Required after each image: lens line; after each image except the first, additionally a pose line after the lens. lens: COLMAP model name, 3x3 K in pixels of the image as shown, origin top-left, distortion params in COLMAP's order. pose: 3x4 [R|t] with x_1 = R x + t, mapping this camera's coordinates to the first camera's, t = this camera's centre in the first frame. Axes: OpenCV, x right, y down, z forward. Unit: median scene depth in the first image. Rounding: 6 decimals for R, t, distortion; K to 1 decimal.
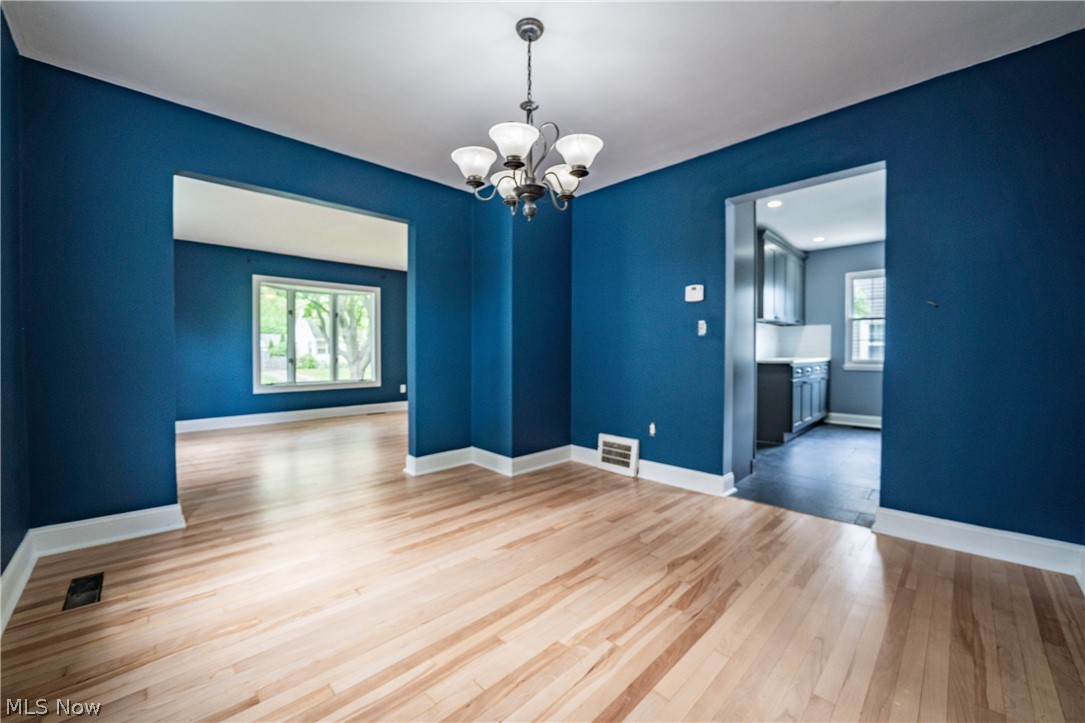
lens RADIAL K [[419.3, 0, 531.0], [0, 419.3, 356.9], [0, 0, 1]] dist [-0.022711, 0.000240]
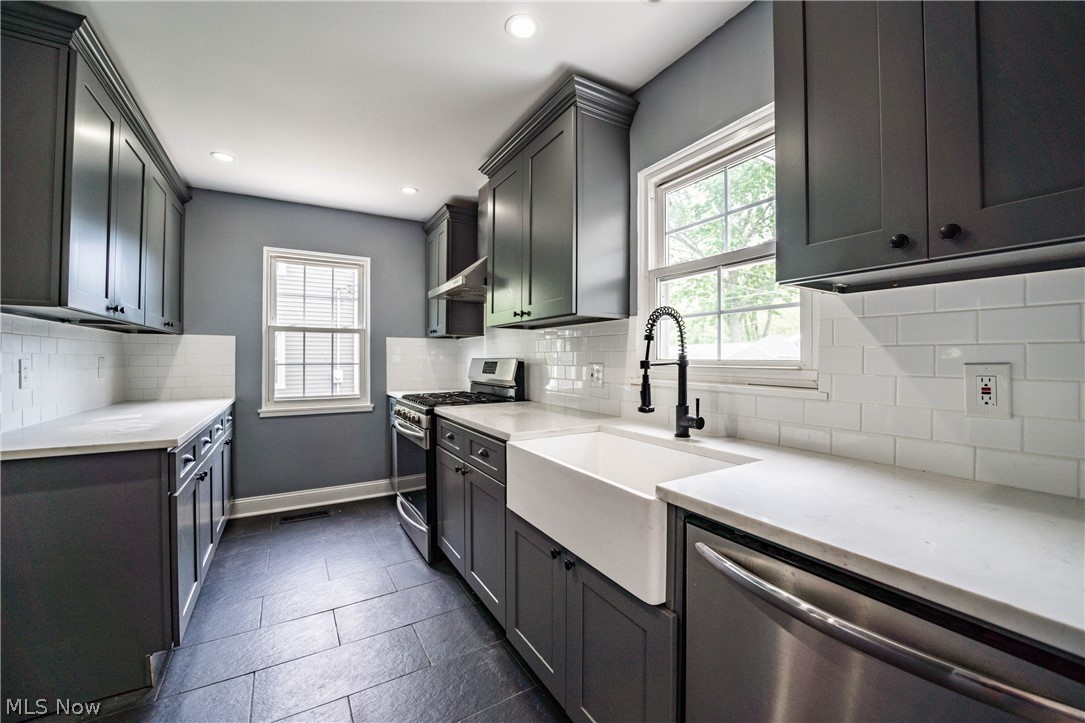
lens RADIAL K [[419.3, 0, 531.0], [0, 419.3, 356.9], [0, 0, 1]] dist [-0.022711, 0.000240]
pose [[0.241352, 0.004652, 0.970426, 0.641788], [0.013220, 0.999880, -0.008081, -0.089277], [-0.970348, 0.014779, 0.241262, 1.090280]]
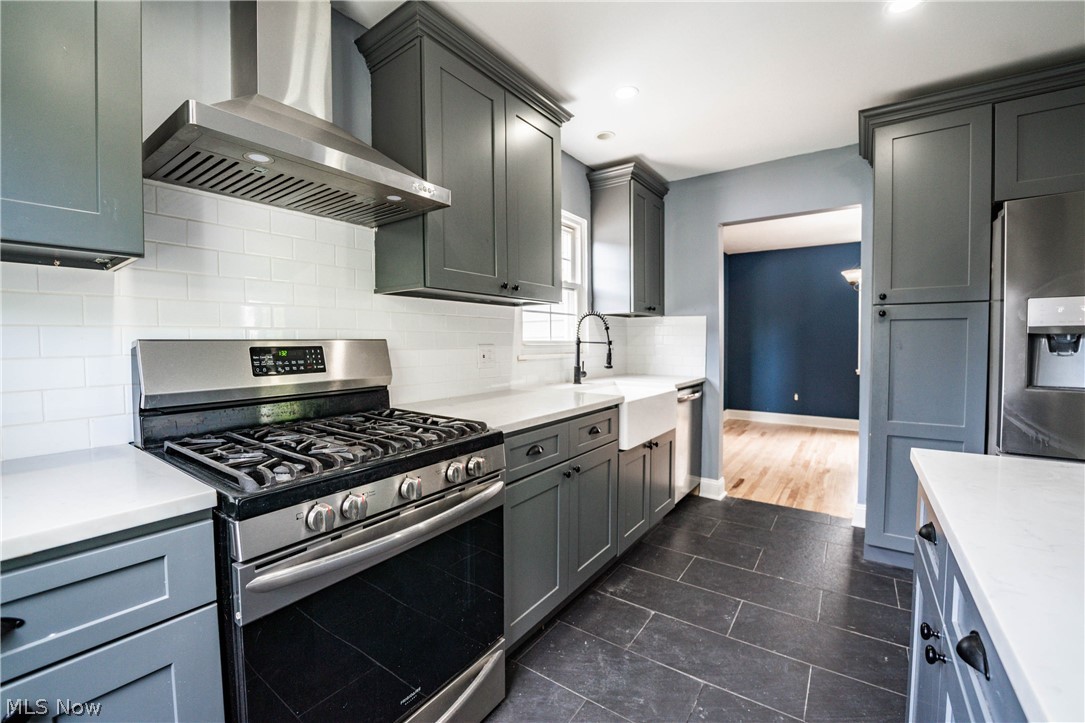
lens RADIAL K [[419.3, 0, 531.0], [0, 419.3, 356.9], [0, 0, 1]] dist [-0.022711, 0.000240]
pose [[-0.987159, 0.010207, -0.159413, 1.530933], [0.003149, 0.999006, 0.044462, -0.094228], [0.159708, 0.043389, -0.986210, 2.034129]]
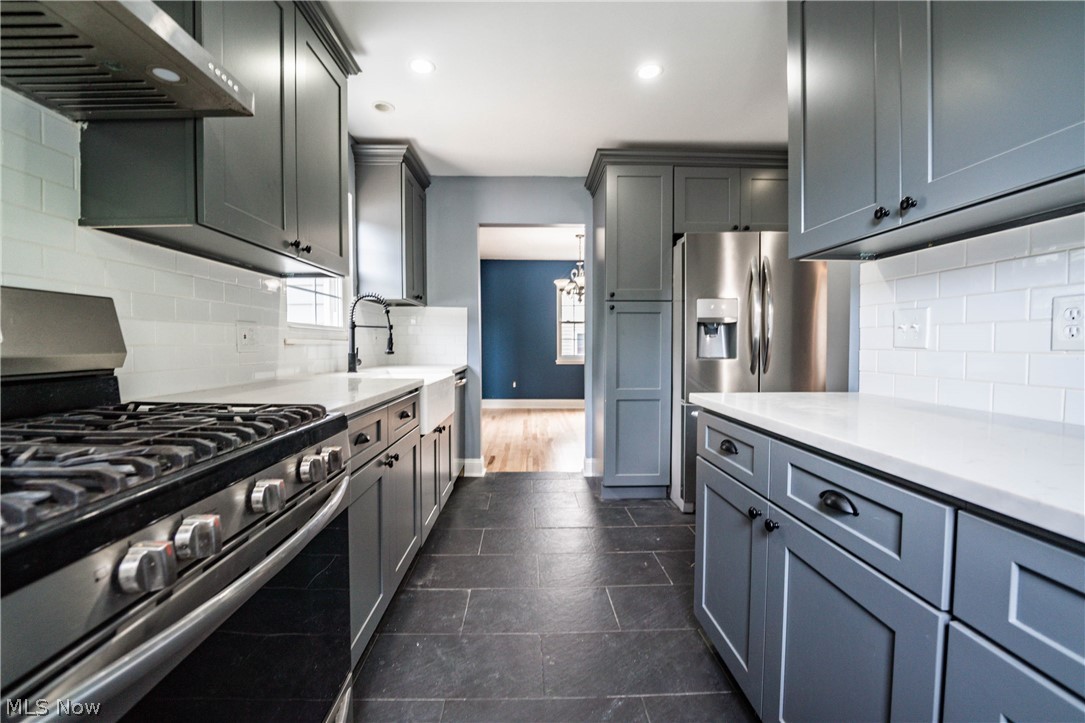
lens RADIAL K [[412.9, 0, 514.6], [0, 412.9, 354.7], [0, 0, 1]] dist [-0.022281, 0.000081]
pose [[-0.714839, 0.017844, -0.699062, 1.635613], [-0.011520, 0.999238, 0.037287, -0.058851], [0.699194, 0.034708, -0.714089, 1.936606]]
